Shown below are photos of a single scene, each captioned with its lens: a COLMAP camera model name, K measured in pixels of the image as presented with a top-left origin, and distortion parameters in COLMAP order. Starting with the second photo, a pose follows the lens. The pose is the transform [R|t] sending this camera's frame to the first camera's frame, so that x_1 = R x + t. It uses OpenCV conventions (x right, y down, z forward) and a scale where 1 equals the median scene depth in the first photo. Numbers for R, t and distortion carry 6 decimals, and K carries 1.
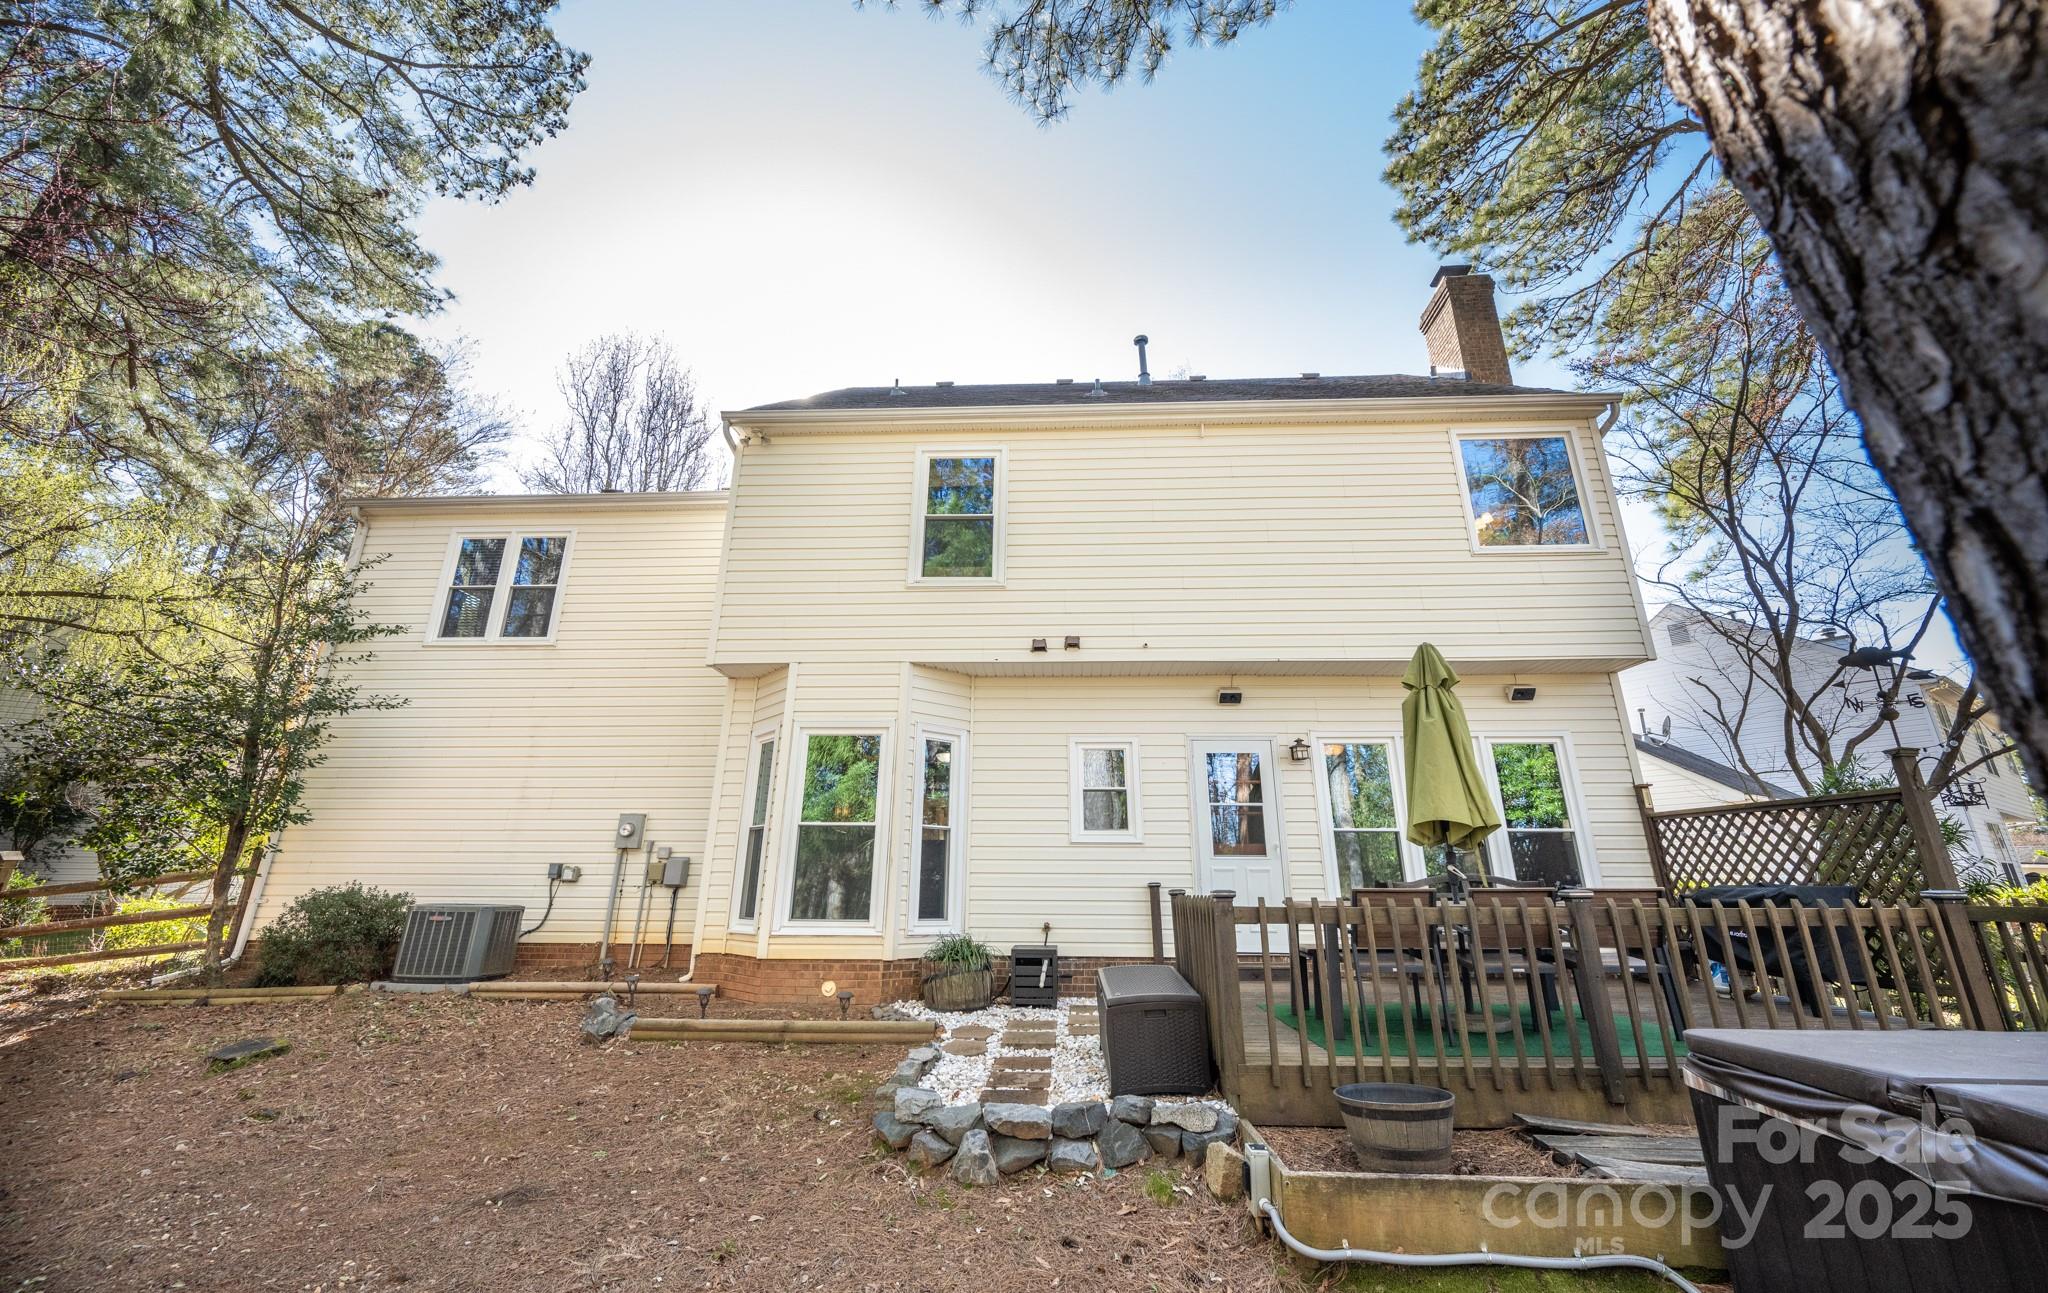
lens RADIAL K [[821.7, 0, 1021.2], [0, 821.7, 594.5], [0, 0, 1]] dist [-0.000042, -0.000032]
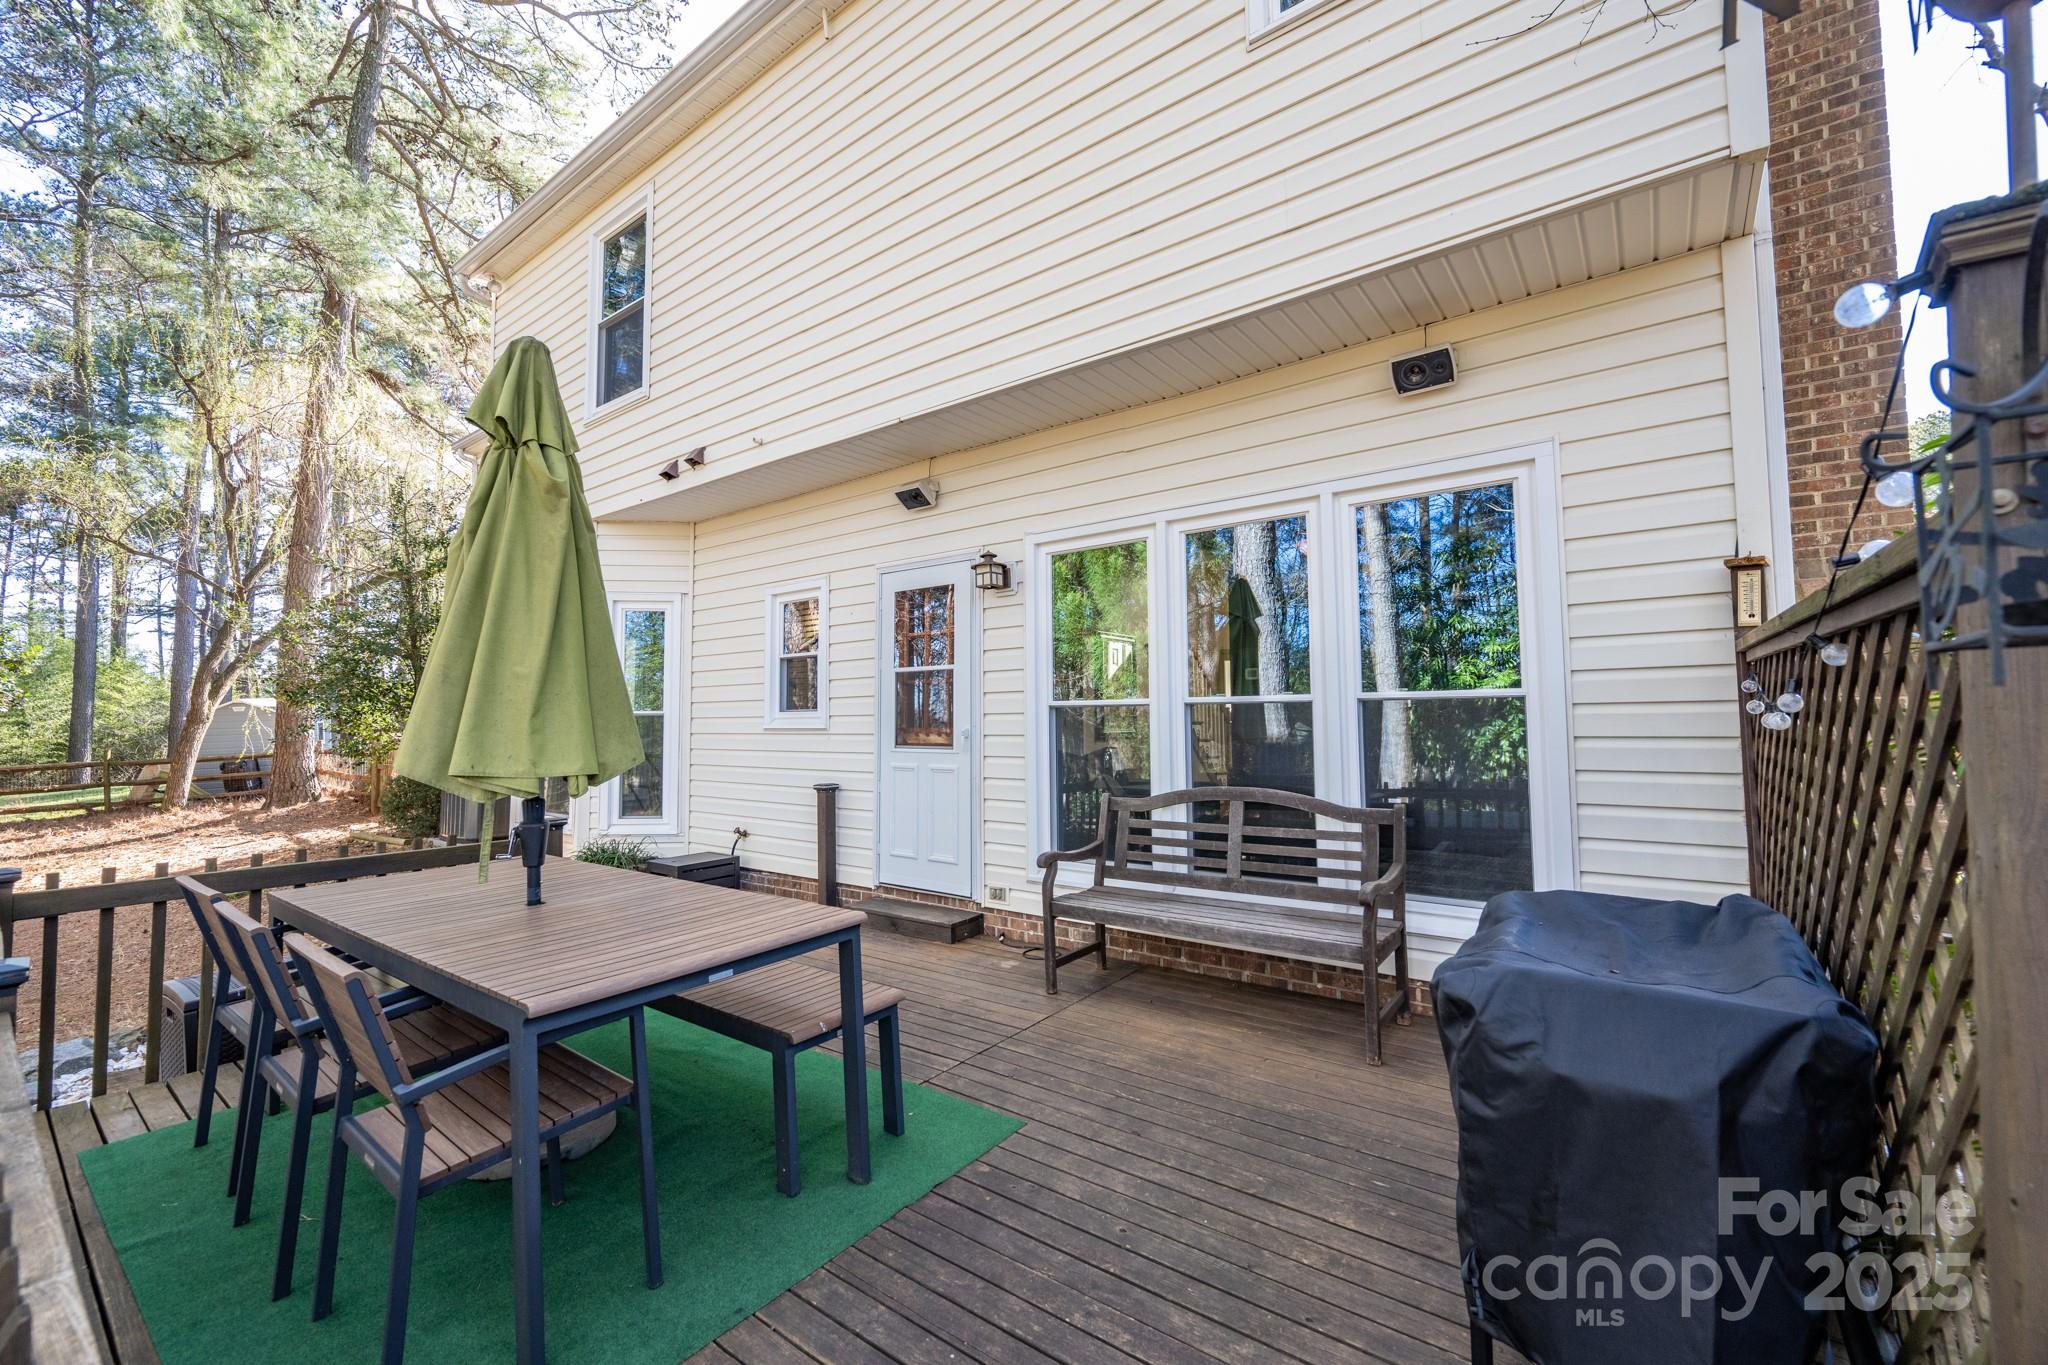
lens RADIAL K [[828.7, 0, 1024.0], [0, 828.7, 682.5], [0, 0, 1]] dist [0.000264, 0.000017]
pose [[0.827165, -0.041486, -0.560426, 0.670257], [0.202597, 0.952222, 0.228535, 0.134016], [0.524169, -0.302576, 0.796050, 0.523247]]
